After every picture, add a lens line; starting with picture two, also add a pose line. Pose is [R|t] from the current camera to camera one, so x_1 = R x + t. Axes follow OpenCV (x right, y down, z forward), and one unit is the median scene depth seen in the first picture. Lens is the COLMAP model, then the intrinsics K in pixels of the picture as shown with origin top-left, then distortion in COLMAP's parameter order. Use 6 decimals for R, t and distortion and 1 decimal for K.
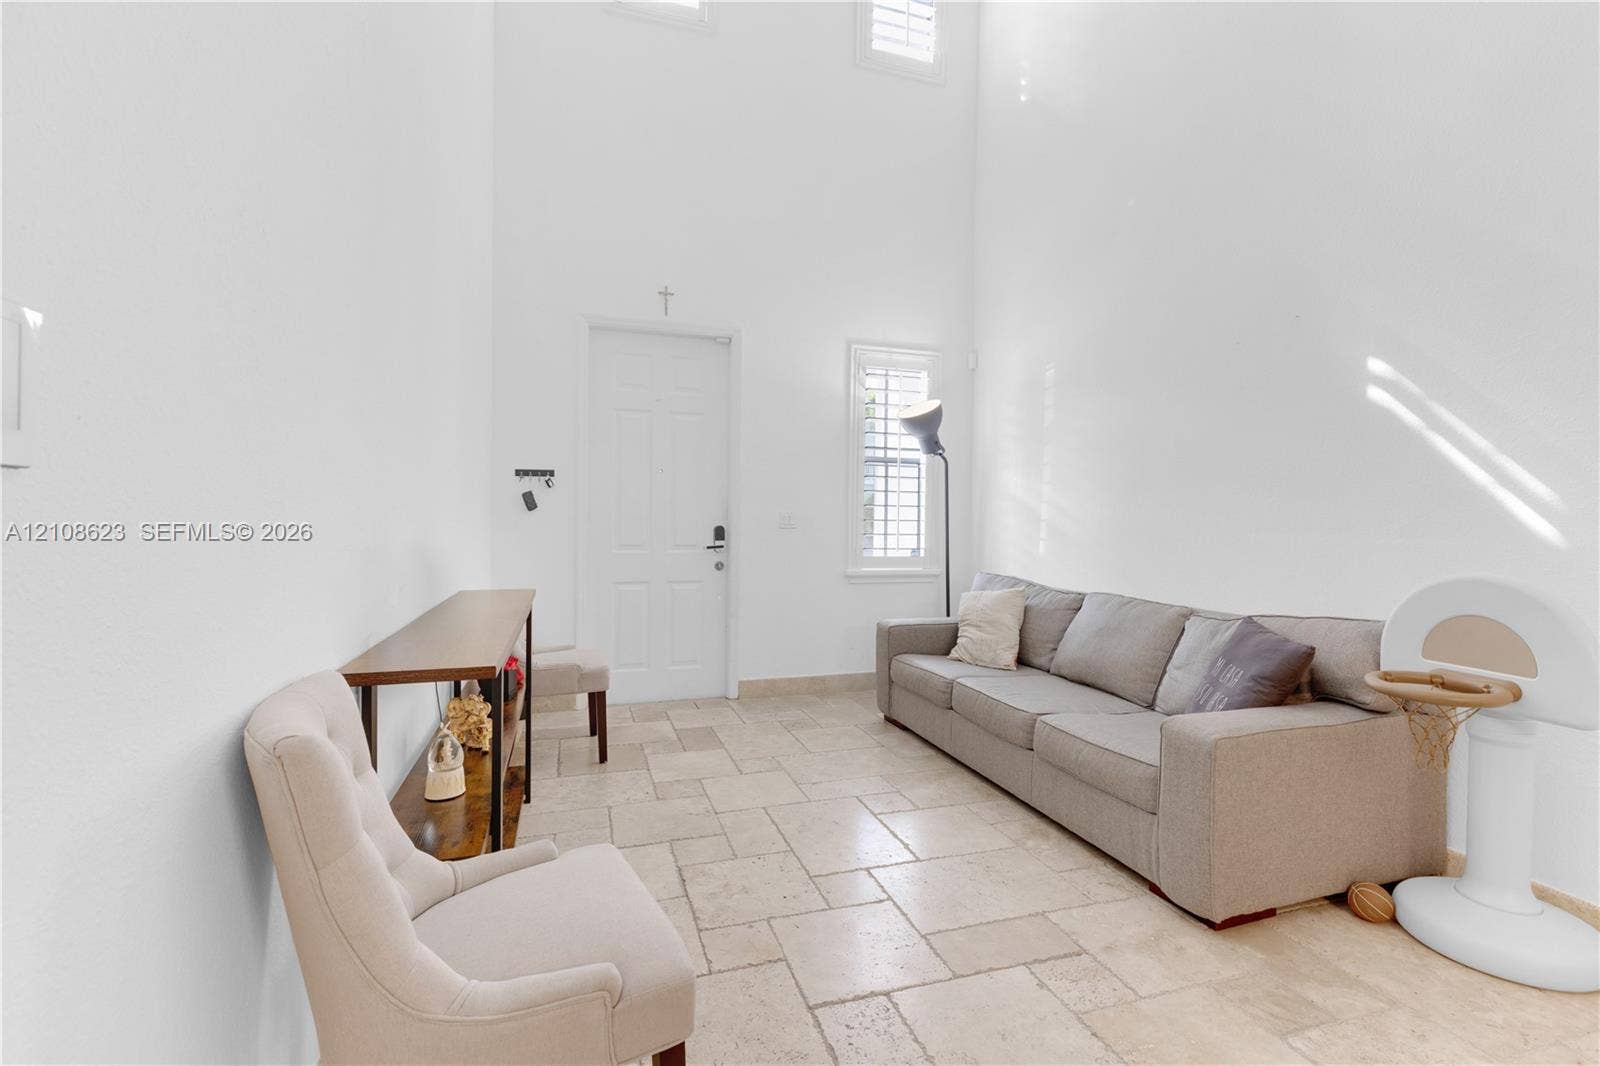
lens RADIAL K [[745.5, 0, 804.5], [0, 745.5, 525.8], [0, 0, 1]] dist [-0.003976, 0.000043]
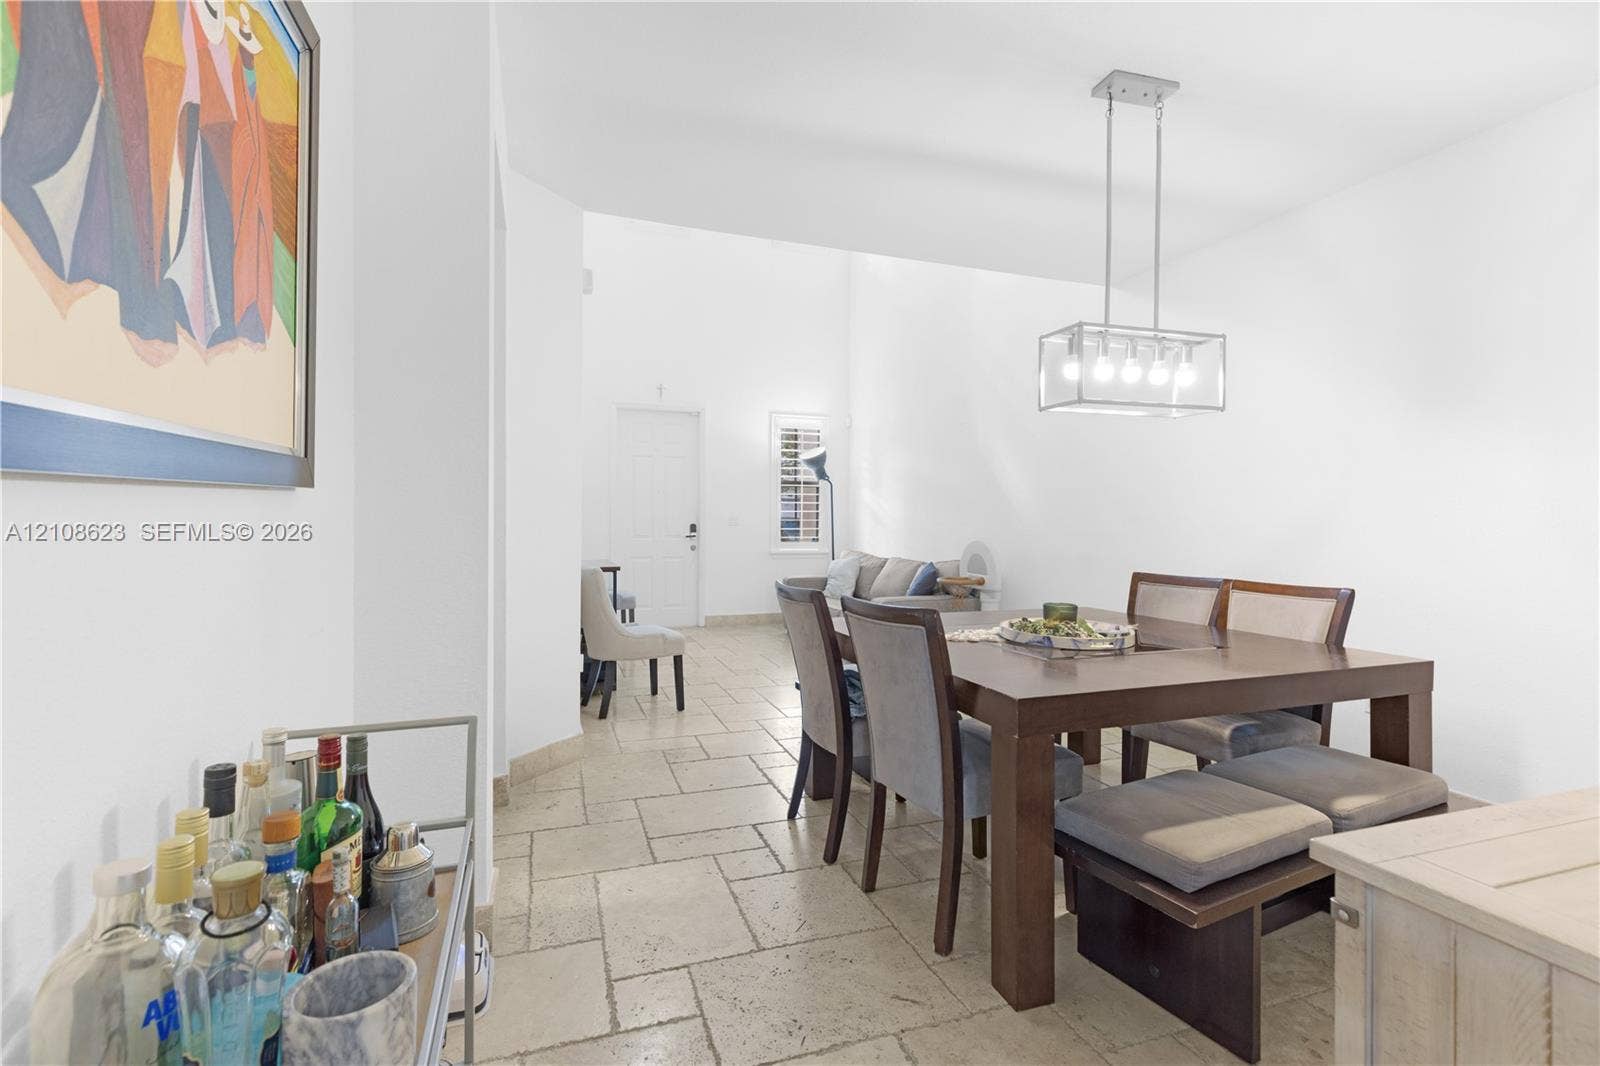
lens RADIAL K [[745.5, 0, 799.2], [0, 745.5, 521.4], [0, 0, 1]] dist [-0.003976, 0.000043]
pose [[0.999699, -0.006891, 0.023545, 0.086387], [0.006973, 0.999970, -0.003404, 0.002313], [-0.023521, 0.003567, 0.999717, -0.693301]]
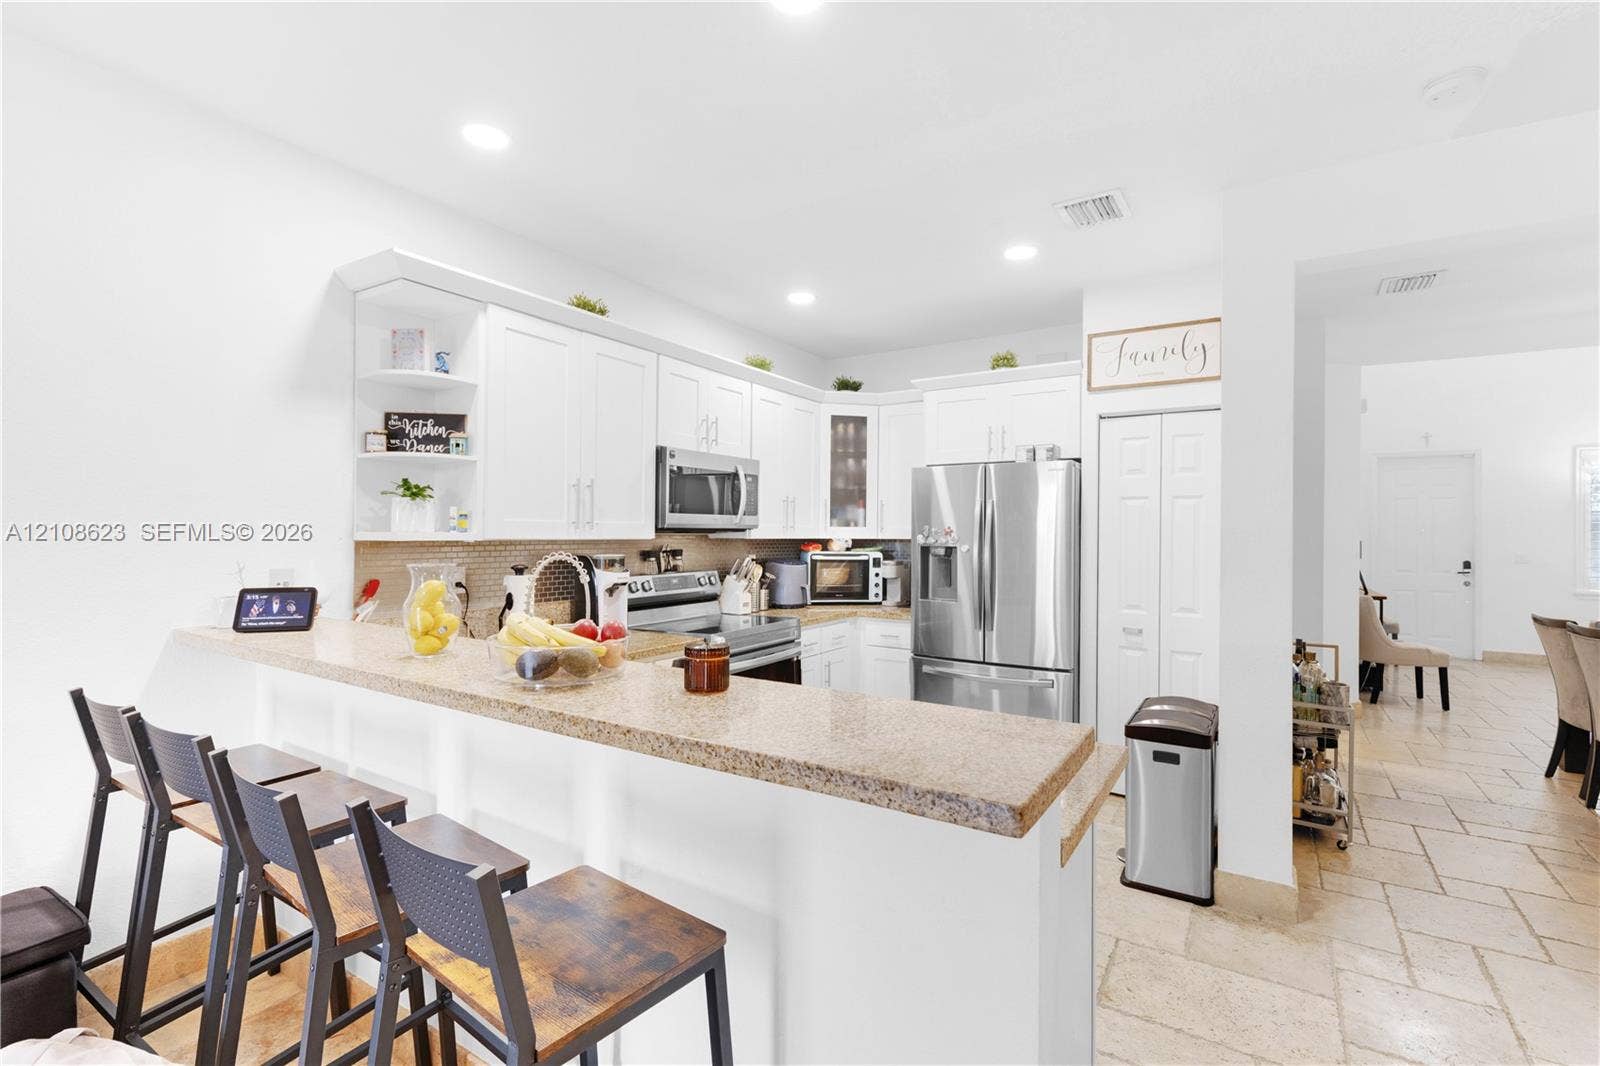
lens RADIAL K [[745.5, 0, 792.6], [0, 745.5, 533.9], [0, 0, 1]] dist [-0.003976, 0.000043]
pose [[0.645849, -0.010461, -0.763394, 0.199531], [-0.003903, 0.999848, -0.017003, -0.027995], [0.763455, 0.013961, 0.645710, -1.362848]]
